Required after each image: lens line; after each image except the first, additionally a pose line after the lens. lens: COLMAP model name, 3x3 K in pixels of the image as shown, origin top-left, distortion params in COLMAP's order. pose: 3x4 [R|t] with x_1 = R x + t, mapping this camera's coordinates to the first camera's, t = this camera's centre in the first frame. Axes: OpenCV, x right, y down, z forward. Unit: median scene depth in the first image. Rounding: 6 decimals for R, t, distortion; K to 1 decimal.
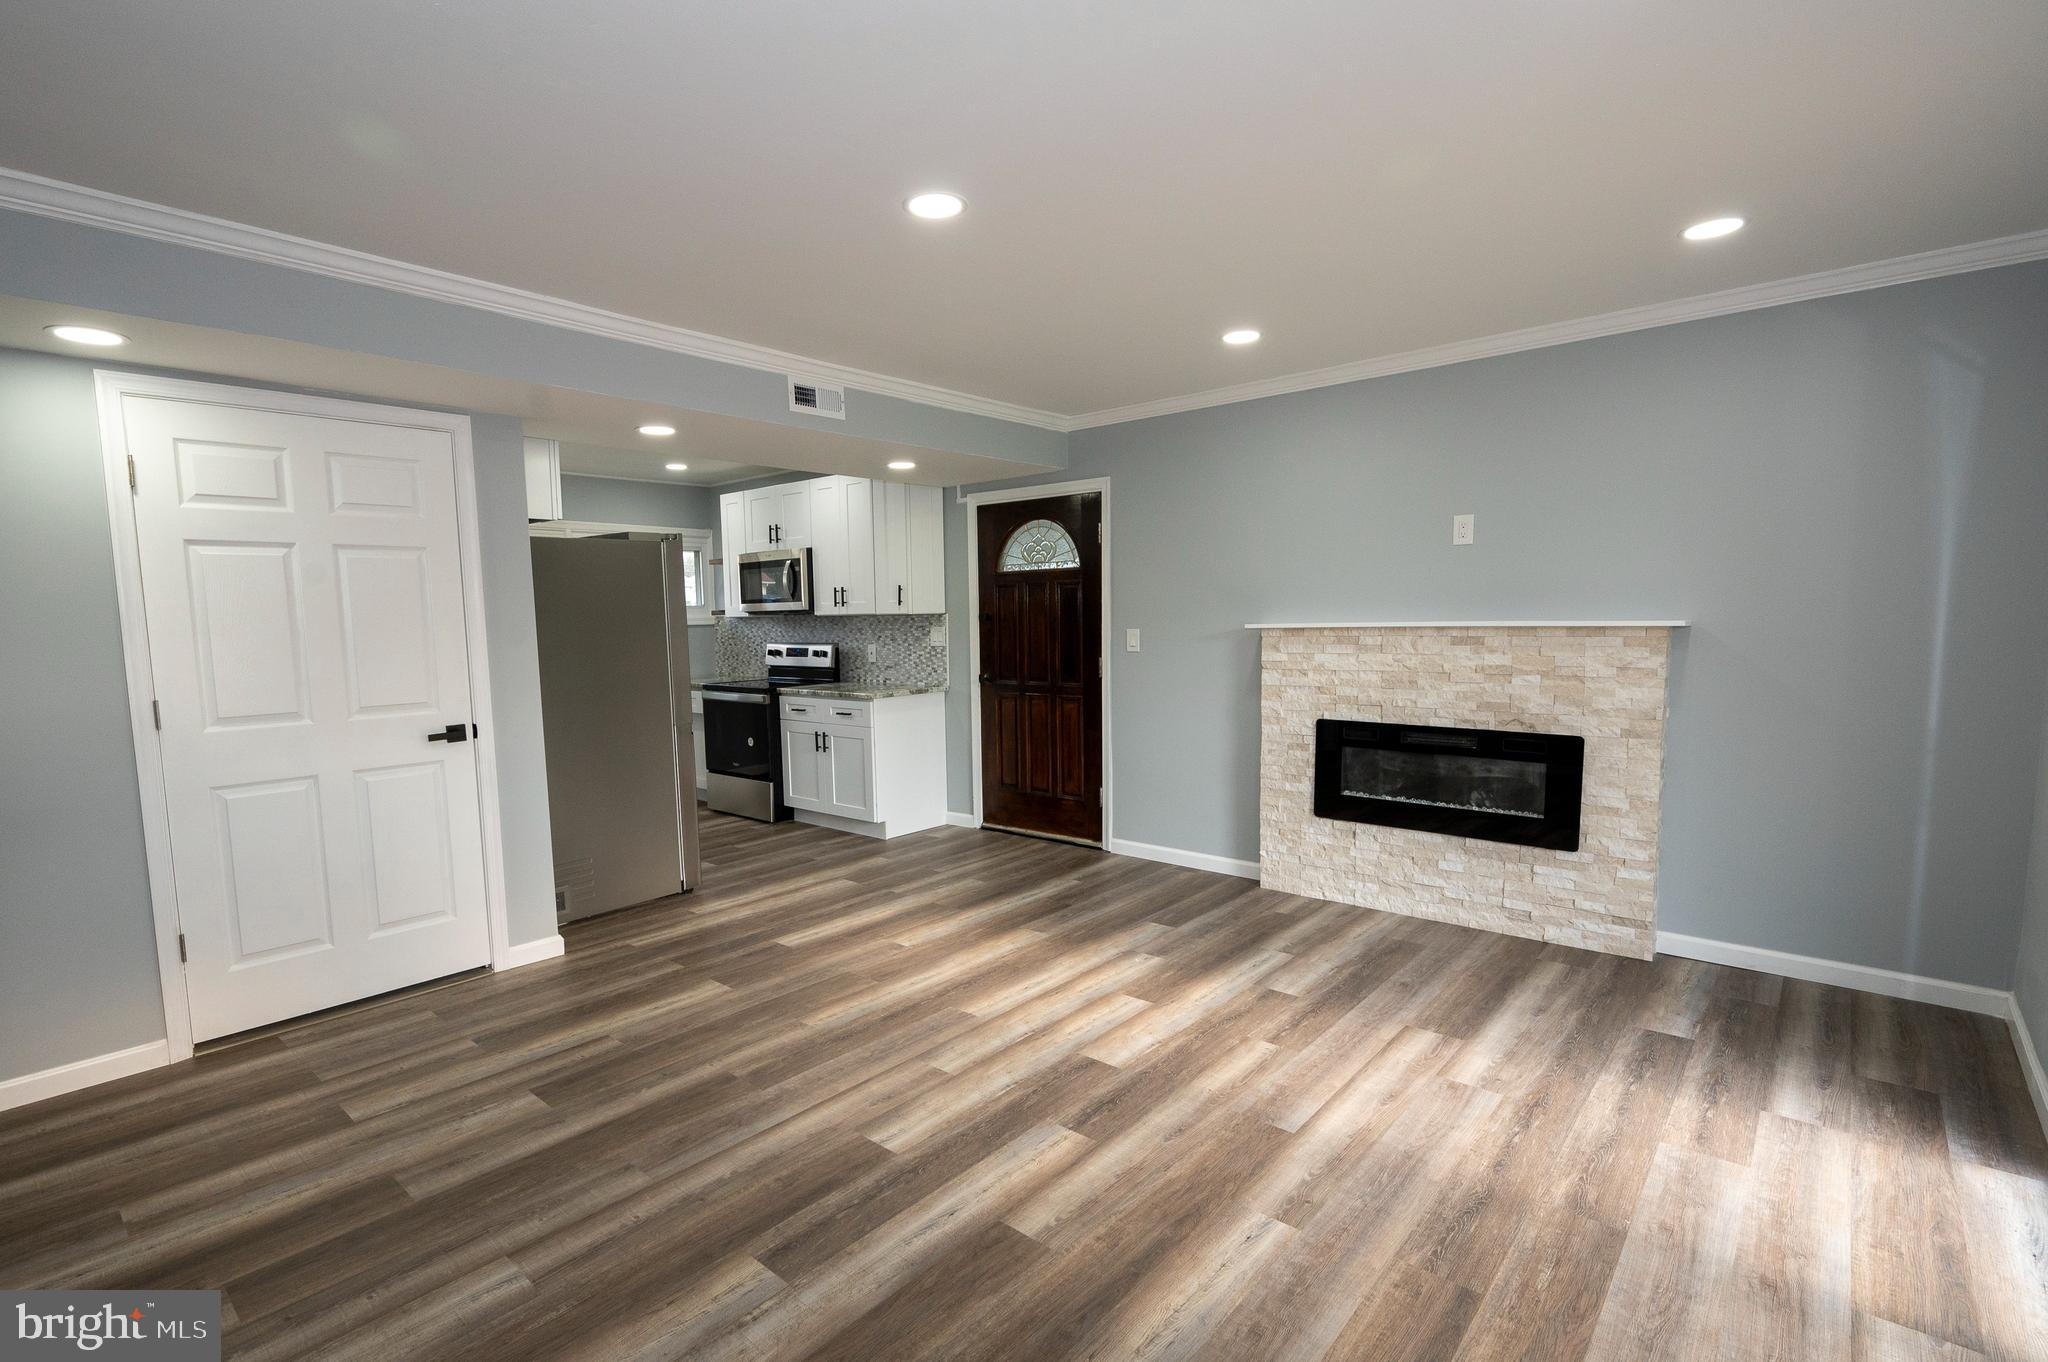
lens RADIAL K [[957.7, 0, 982.6], [0, 957.7, 708.5], [0, 0, 1]] dist [0.001904, -0.000843]
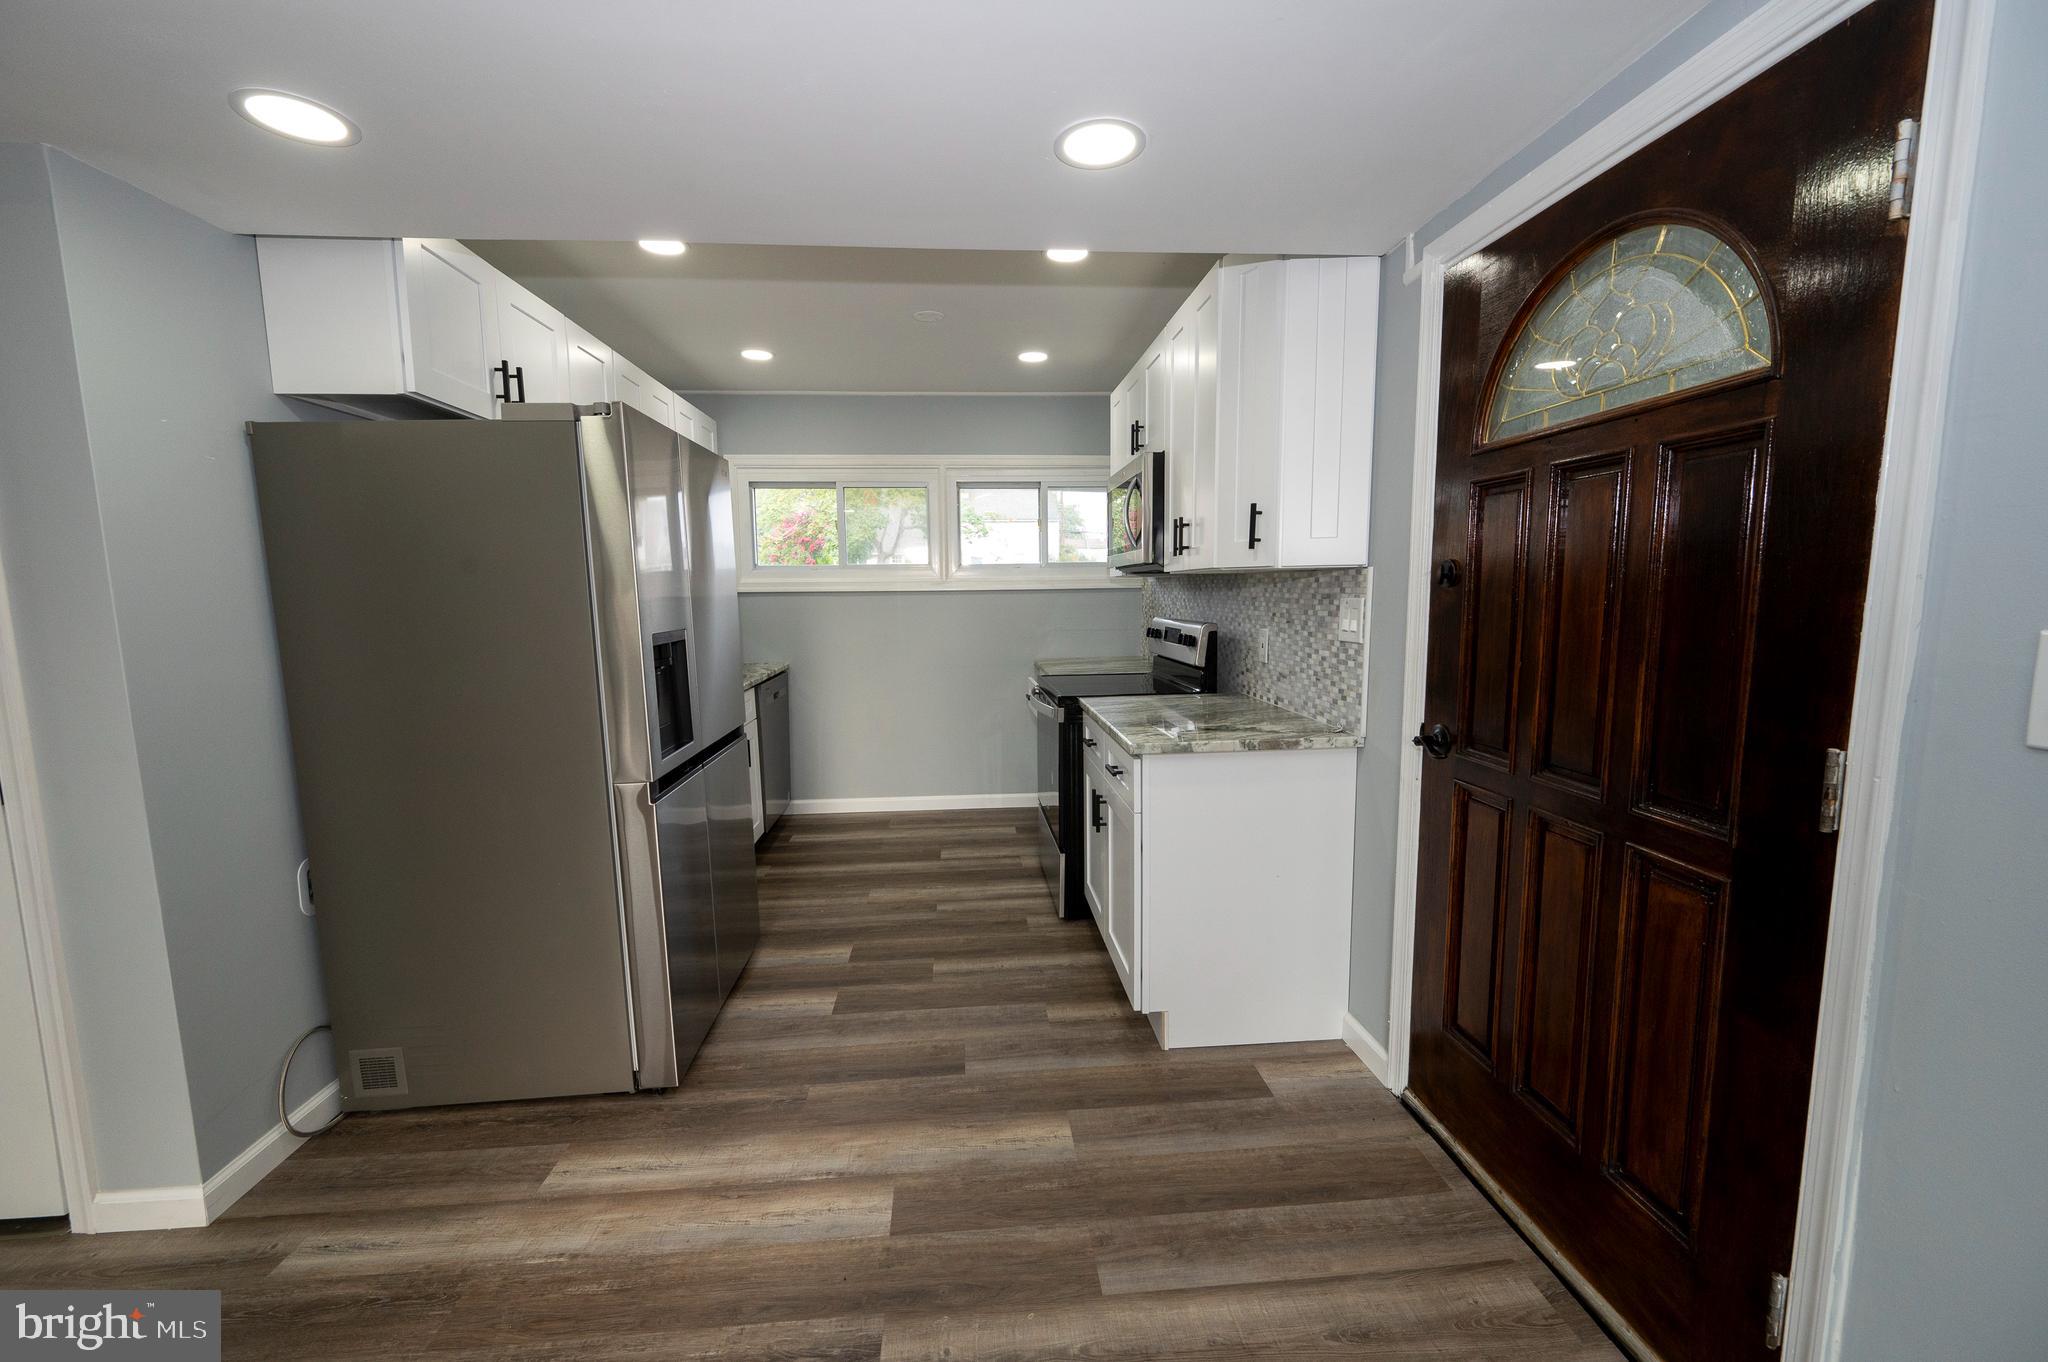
lens RADIAL K [[803.9, 0, 1018.8], [0, 803.9, 682.3], [0, 0, 1]] dist [-0.000969, 0.000391]
pose [[0.723767, 0.089757, -0.684182, 0.149361], [-0.068014, 0.995955, 0.058709, -0.090122], [0.686685, 0.004042, 0.726944, 0.979094]]
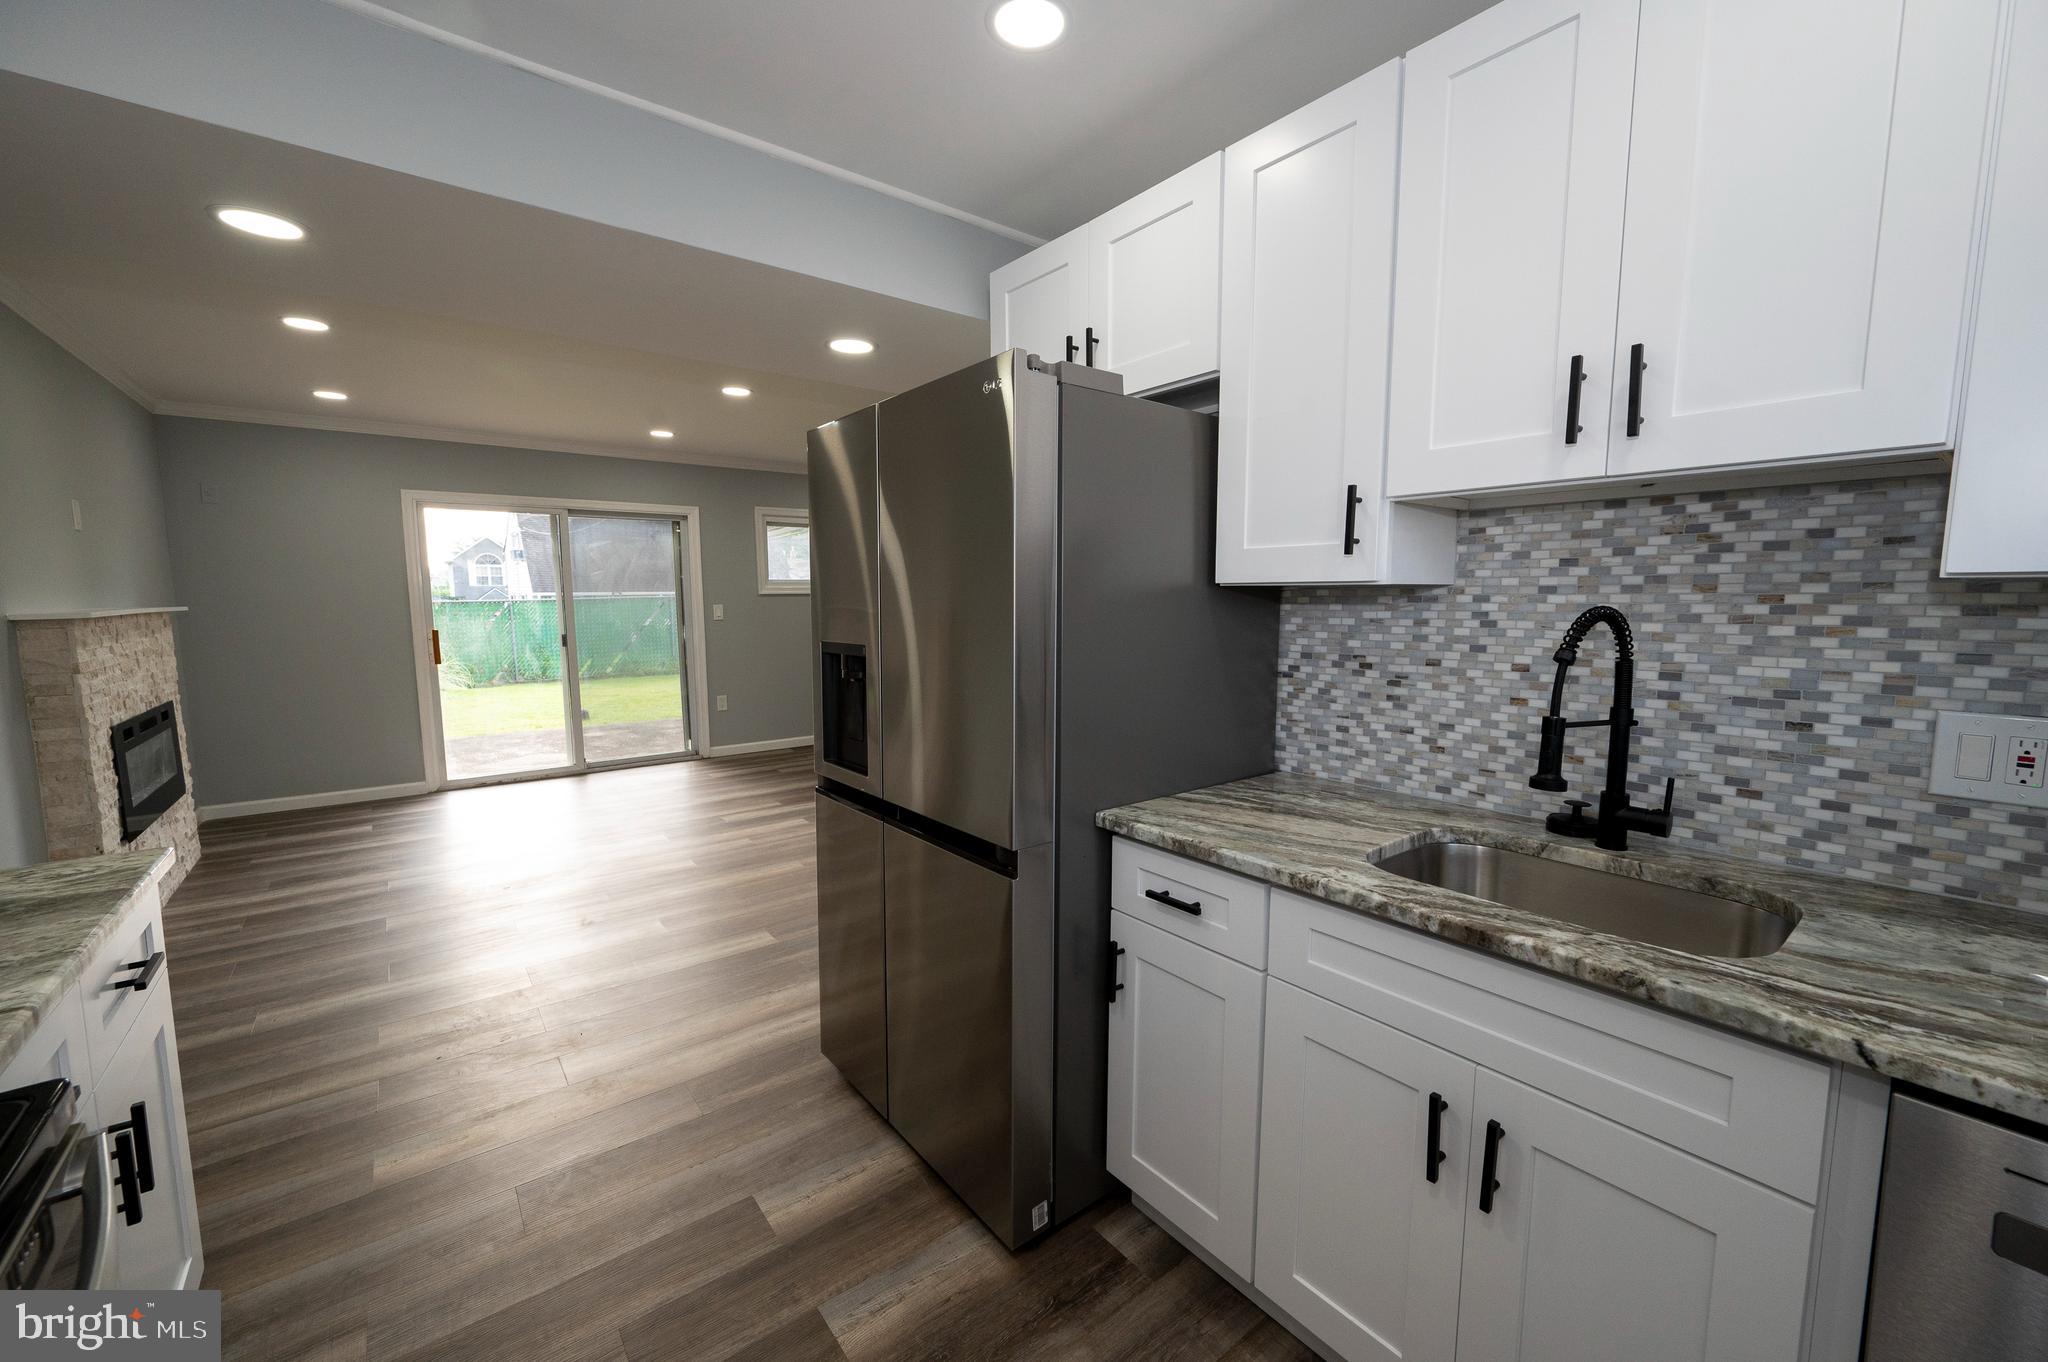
lens RADIAL K [[803.9, 0, 1025.6], [0, 803.9, 681.7], [0, 0, 1]] dist [-0.000969, 0.000391]
pose [[-0.984983, 0.003251, 0.172620, -0.602543], [0.038559, 0.978711, 0.201588, -0.151396], [-0.168289, 0.205216, -0.964139, 1.694778]]
